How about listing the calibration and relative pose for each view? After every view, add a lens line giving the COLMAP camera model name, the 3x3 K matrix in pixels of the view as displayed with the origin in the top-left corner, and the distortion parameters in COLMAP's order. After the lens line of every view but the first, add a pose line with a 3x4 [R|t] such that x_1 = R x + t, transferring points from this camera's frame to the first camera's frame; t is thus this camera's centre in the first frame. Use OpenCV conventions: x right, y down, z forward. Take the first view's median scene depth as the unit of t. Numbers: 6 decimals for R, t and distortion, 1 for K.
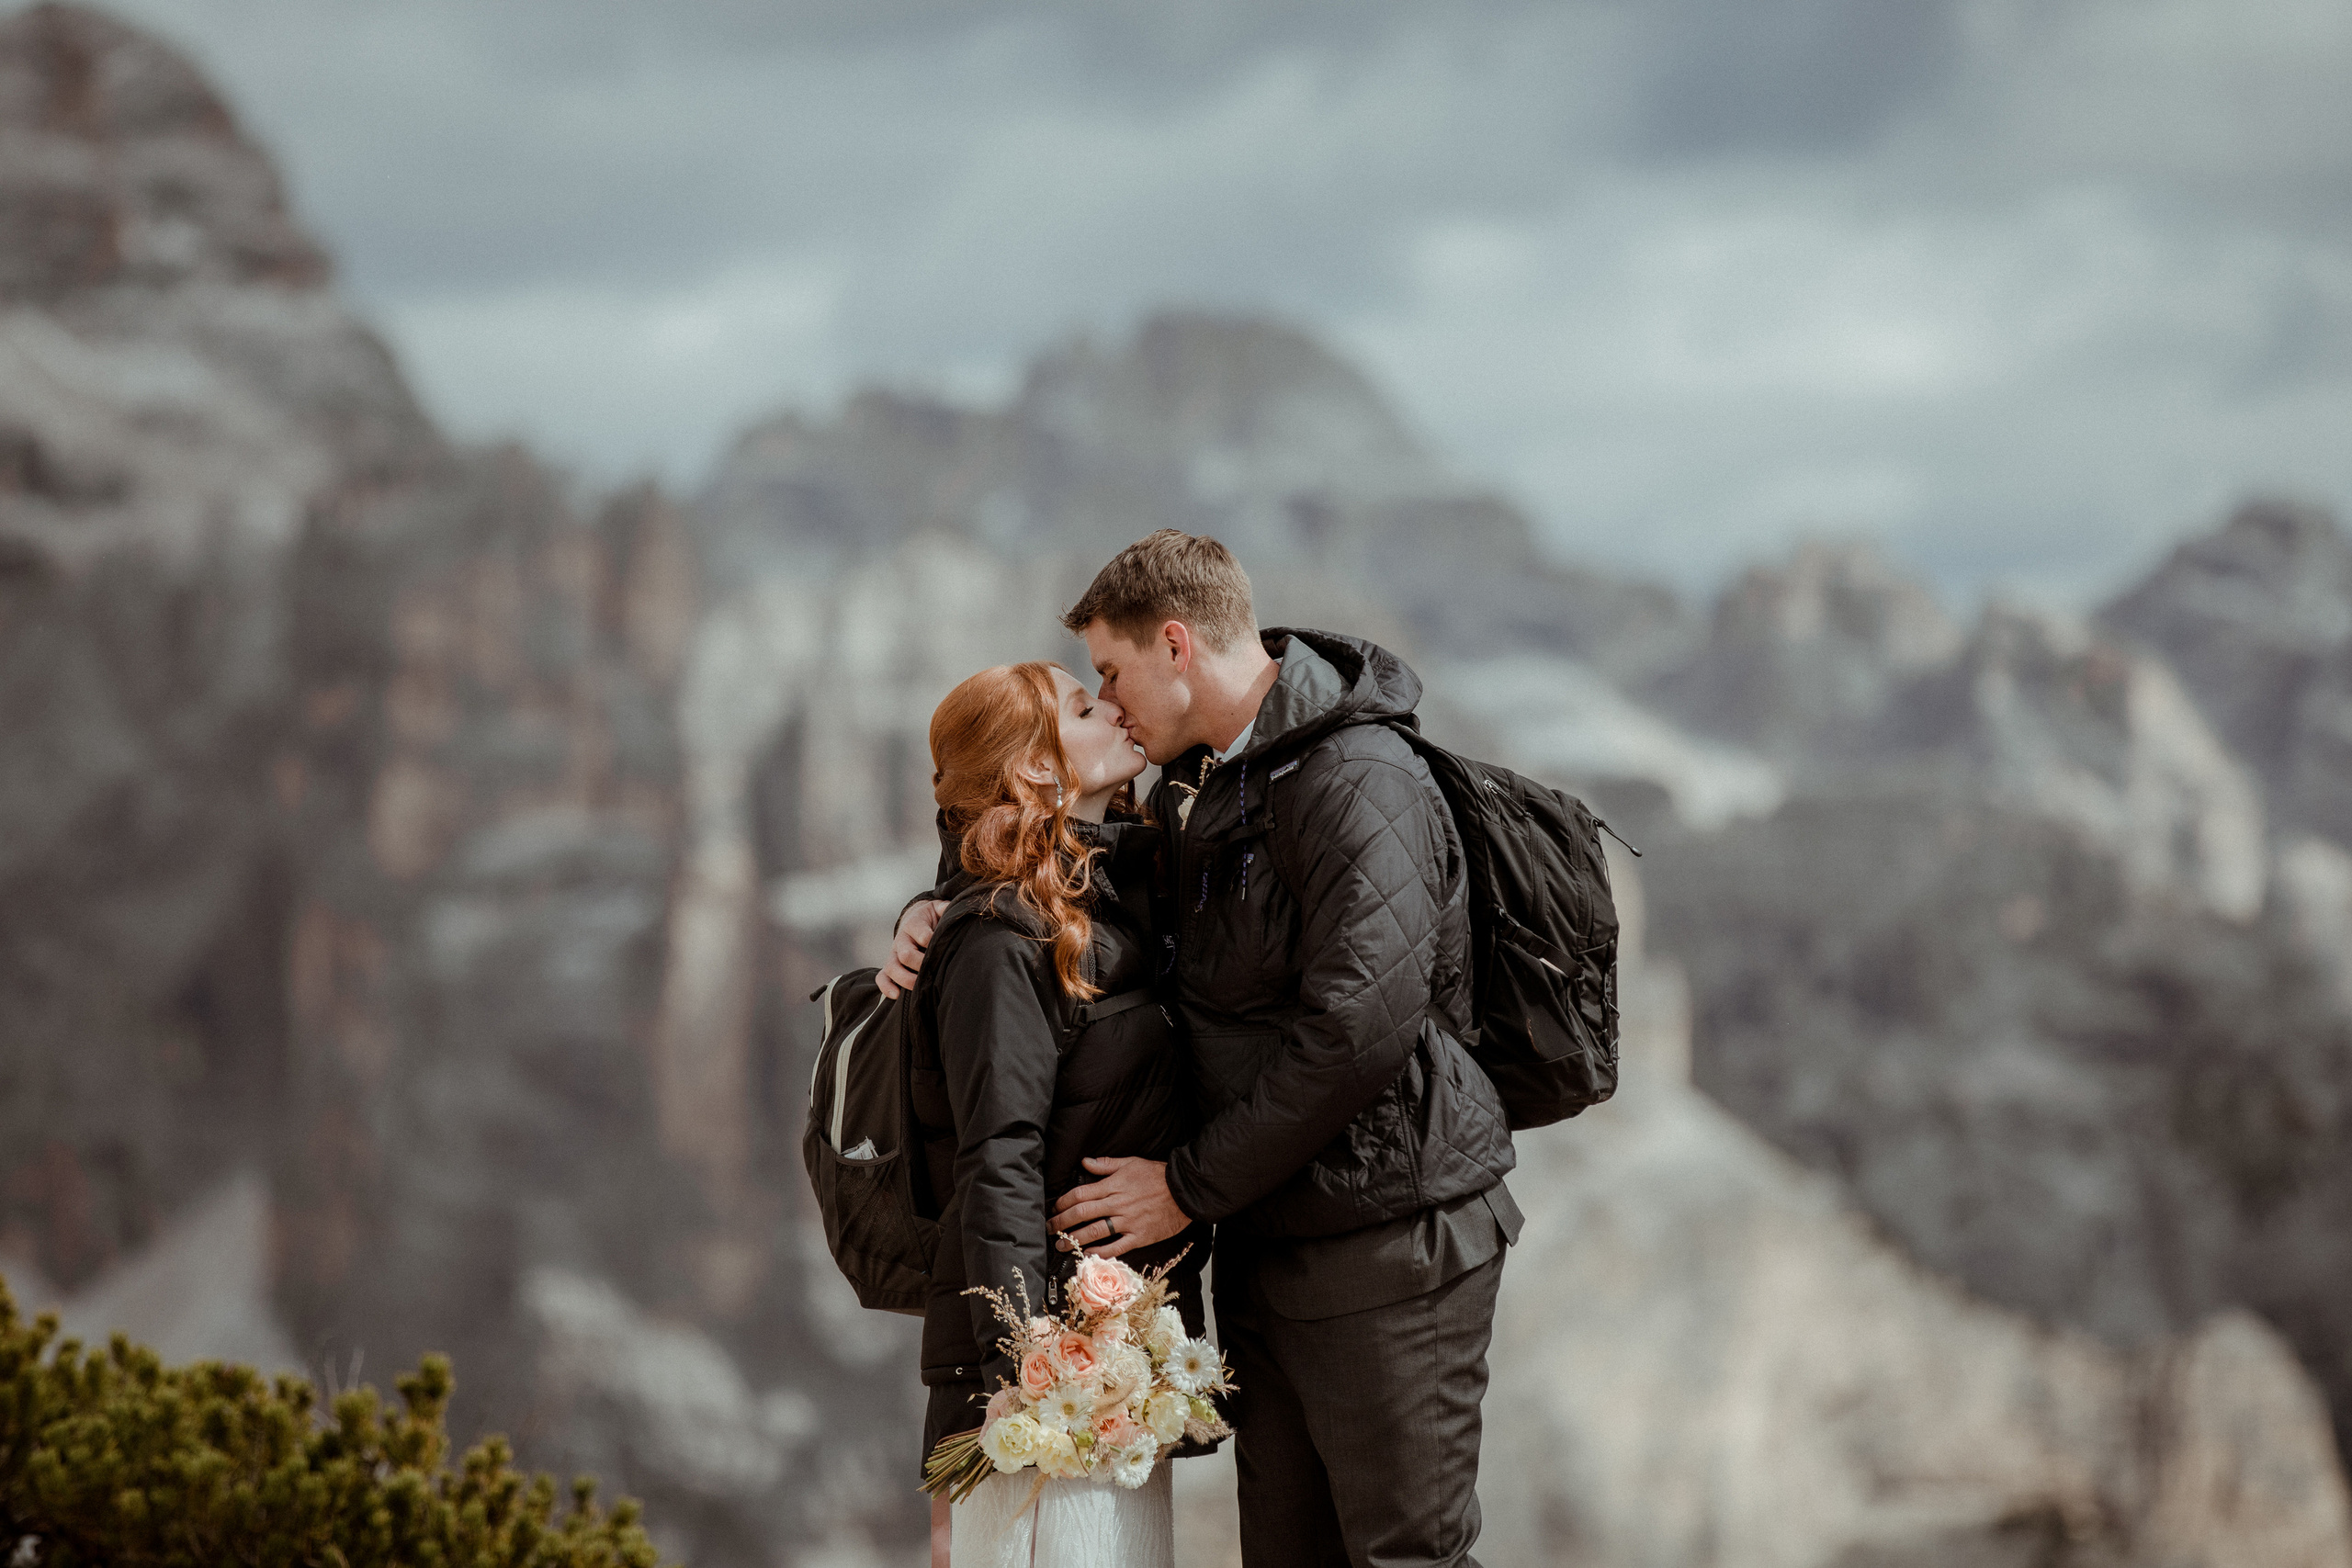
lens RADIAL K [[13042.2, 0, 1172.4], [0, 13042.2, 791.1], [0, 0, 1]] dist [1.555651, 0.000000]
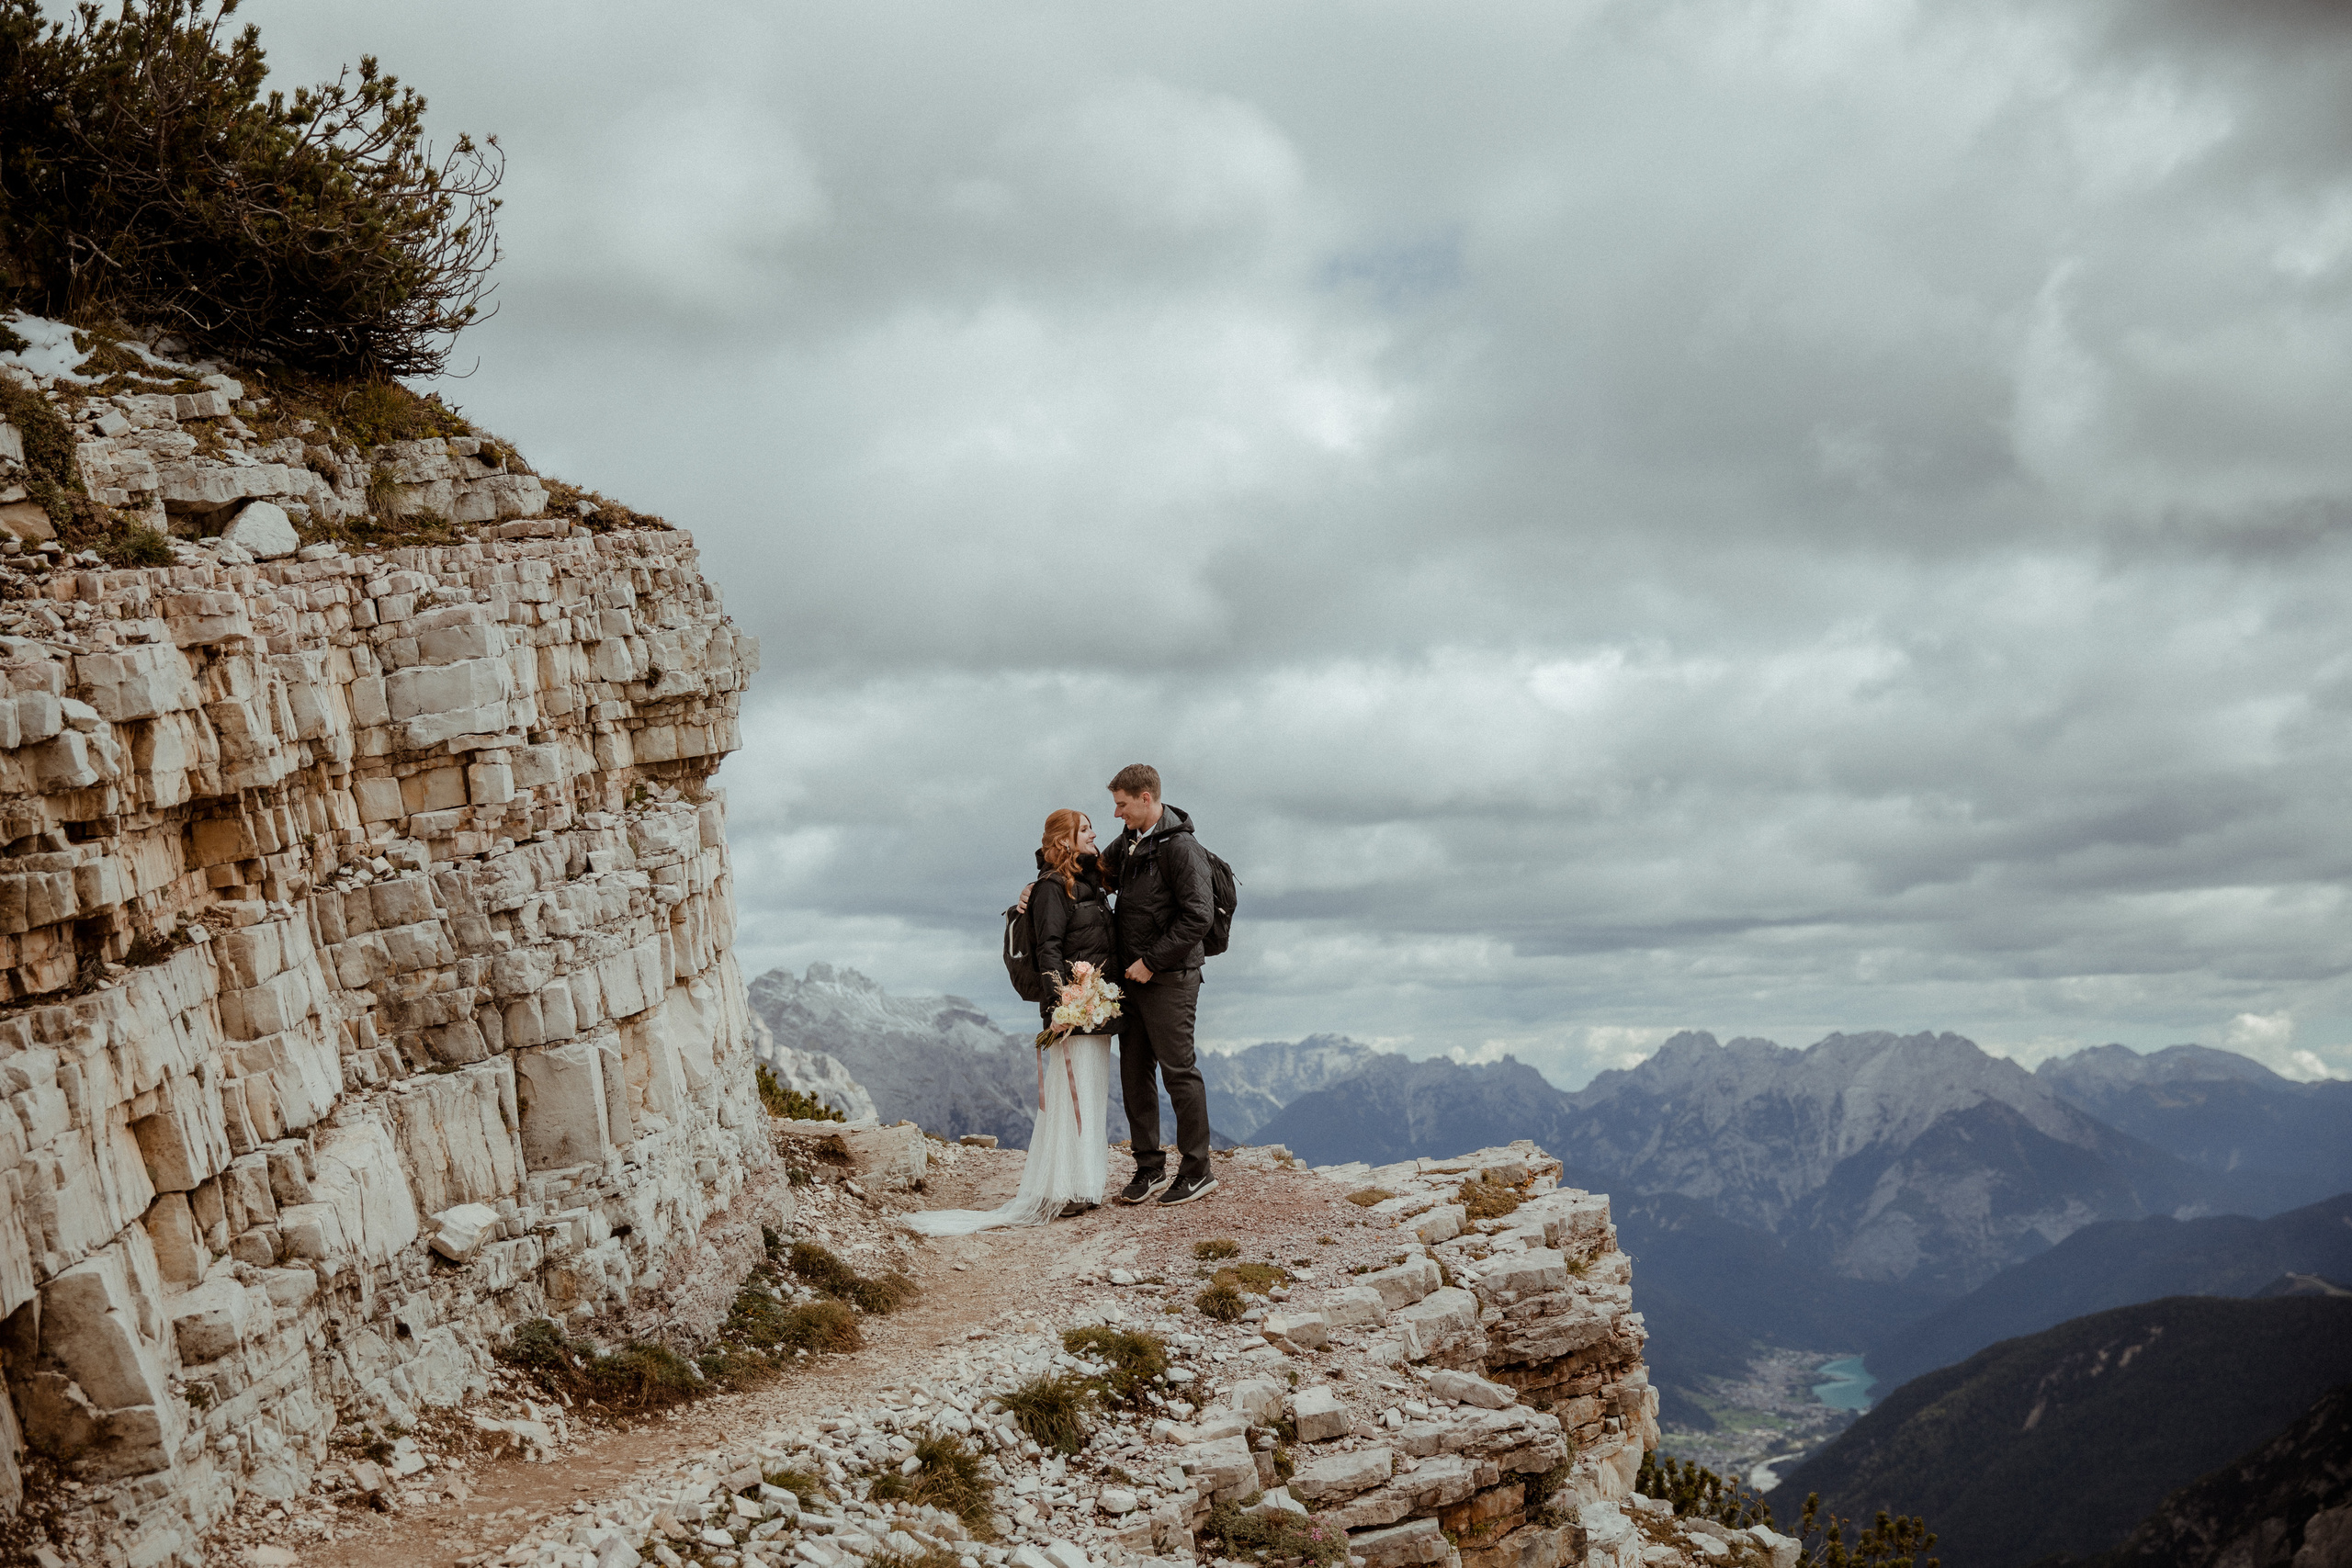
lens RADIAL K [[2798.6, 0, 1181.3], [0, 2798.6, 798.8], [0, 0, 1]] dist [0.068927, 0.000000]
pose [[0.971485, 0.053776, 0.230921, -0.125316], [-0.033409, 0.995270, -0.091223, 0.044333], [-0.234734, 0.080907, 0.968687, 0.217226]]
